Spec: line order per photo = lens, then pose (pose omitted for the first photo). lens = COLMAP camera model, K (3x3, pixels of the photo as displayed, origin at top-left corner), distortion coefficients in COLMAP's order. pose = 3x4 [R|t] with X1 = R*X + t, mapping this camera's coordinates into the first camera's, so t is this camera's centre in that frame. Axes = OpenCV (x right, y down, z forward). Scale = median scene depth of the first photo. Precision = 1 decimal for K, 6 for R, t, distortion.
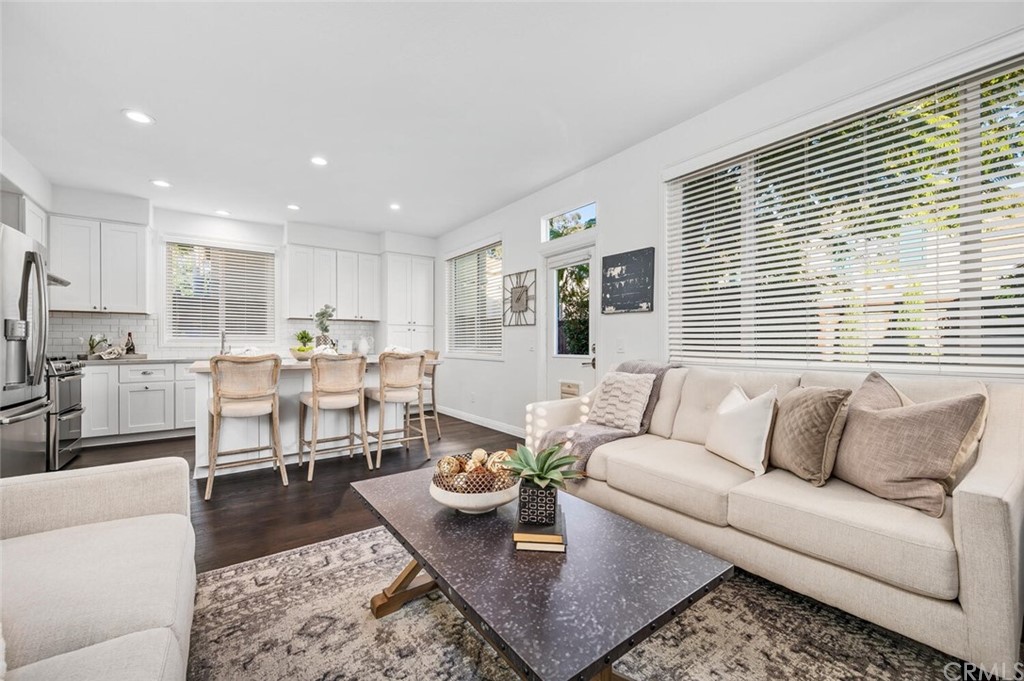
lens RADIAL K [[403.3, 0, 509.5], [0, 403.3, 342.4], [0, 0, 1]] dist [-0.001143, 0.000042]
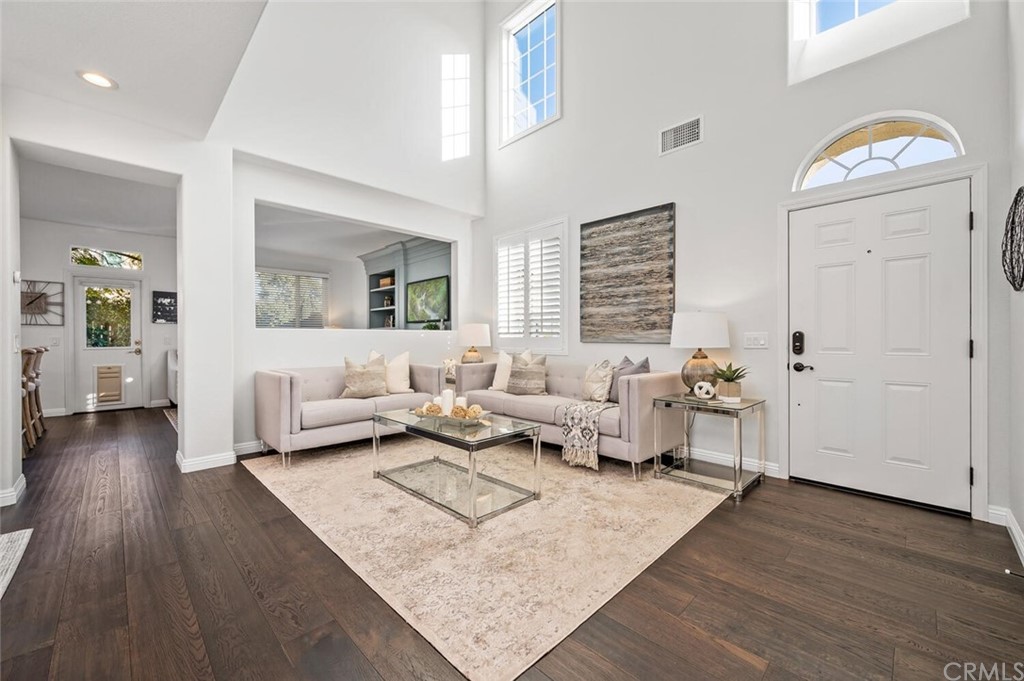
lens RADIAL K [[403.3, 0, 509.5], [0, 403.3, 342.4], [0, 0, 1]] dist [-0.001143, 0.000042]
pose [[-0.154237, -0.009575, 0.987987, -1.774947], [0.000274, 0.999953, 0.009734, -0.001308], [-0.988034, 0.001772, -0.154228, -0.277912]]
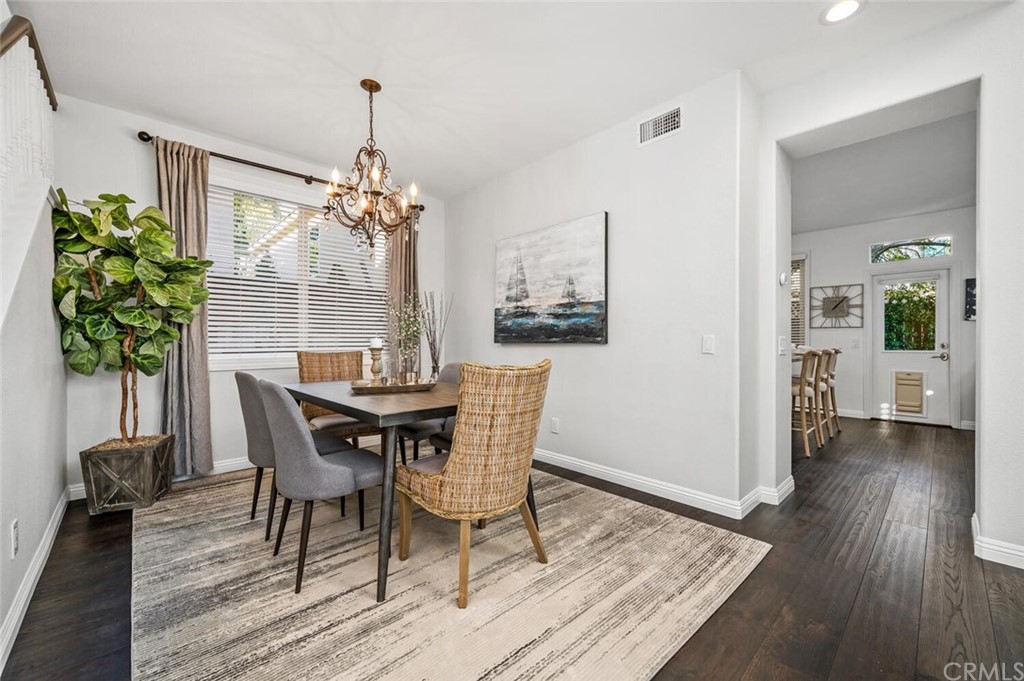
lens RADIAL K [[403.3, 0, 509.5], [0, 403.3, 342.4], [0, 0, 1]] dist [-0.001143, 0.000042]
pose [[0.992312, 0.000282, 0.123759, -1.487800], [-0.001011, 0.999983, 0.005823, -0.002256], [-0.123756, -0.005903, 0.992295, -0.169124]]
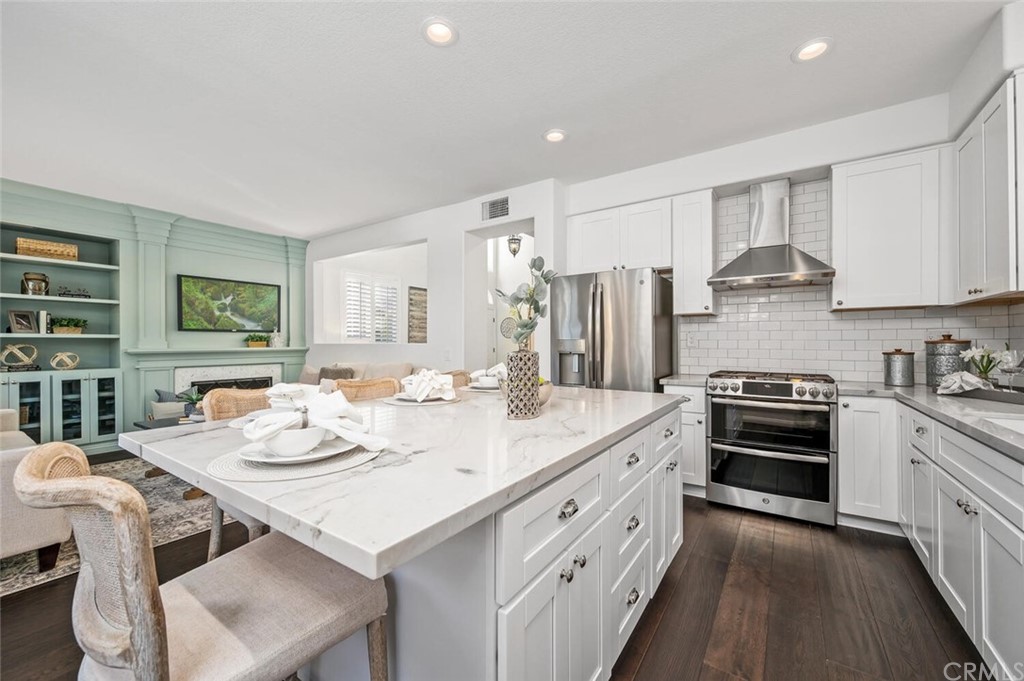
lens RADIAL K [[403.3, 0, 509.5], [0, 403.3, 342.4], [0, 0, 1]] dist [-0.001143, 0.000042]
pose [[-0.940355, 0.003946, -0.340173, -0.373944], [0.005496, 0.999978, -0.003593, -0.024591], [0.340152, -0.005248, -0.940356, 1.583201]]
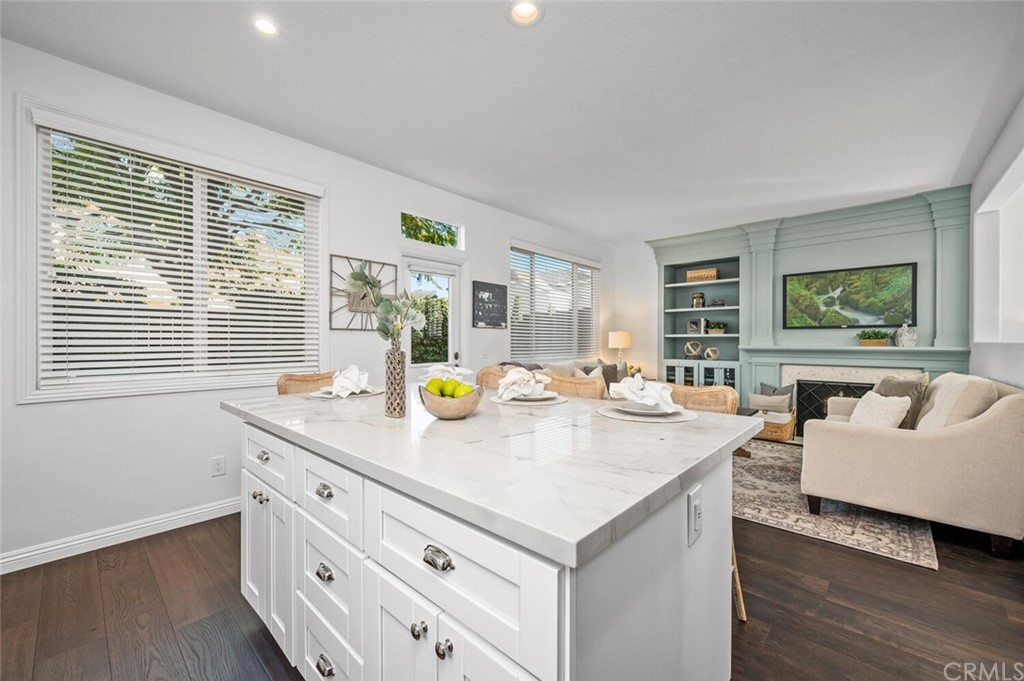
lens RADIAL K [[411.2, 0, 512.0], [0, 411.2, 340.5], [0, 0, 1]] dist [0.002663, 0.000185]
pose [[-0.206140, 0.002545, 0.978519, -1.009783], [-0.003246, 0.999989, -0.003285, -0.027087], [-0.978517, -0.003854, -0.206129, 1.150861]]
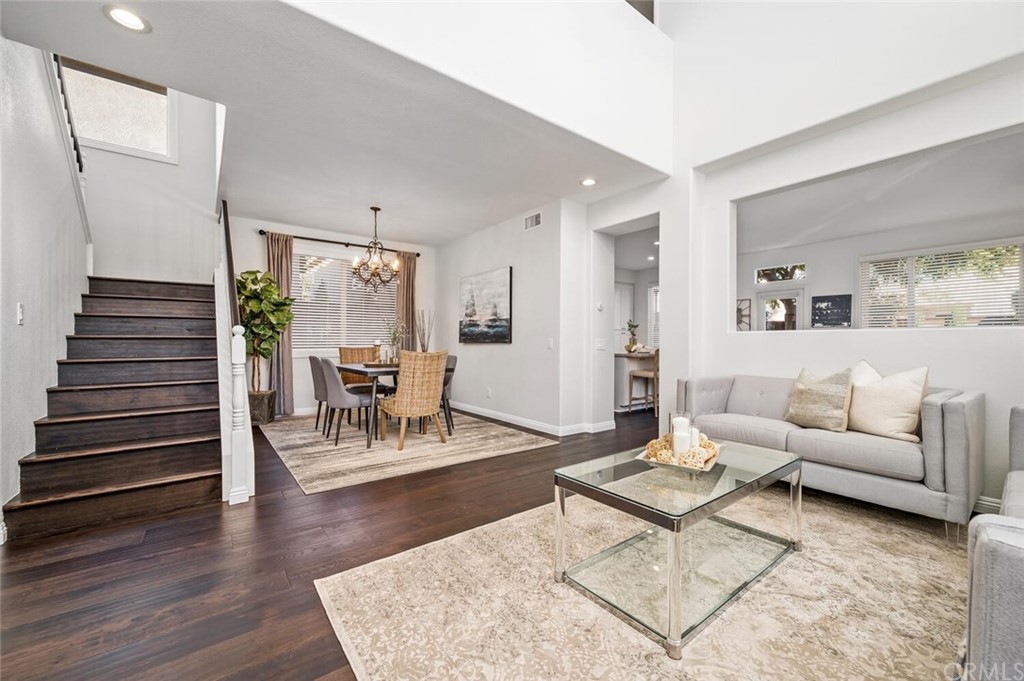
lens RADIAL K [[403.3, 0, 509.5], [0, 403.3, 342.4], [0, 0, 1]] dist [-0.001143, 0.000042]
pose [[0.999716, 0.003101, 0.023642, -1.211155], [-0.003183, 0.999989, 0.003434, -0.002744], [-0.023631, -0.003508, 0.999715, -0.826645]]
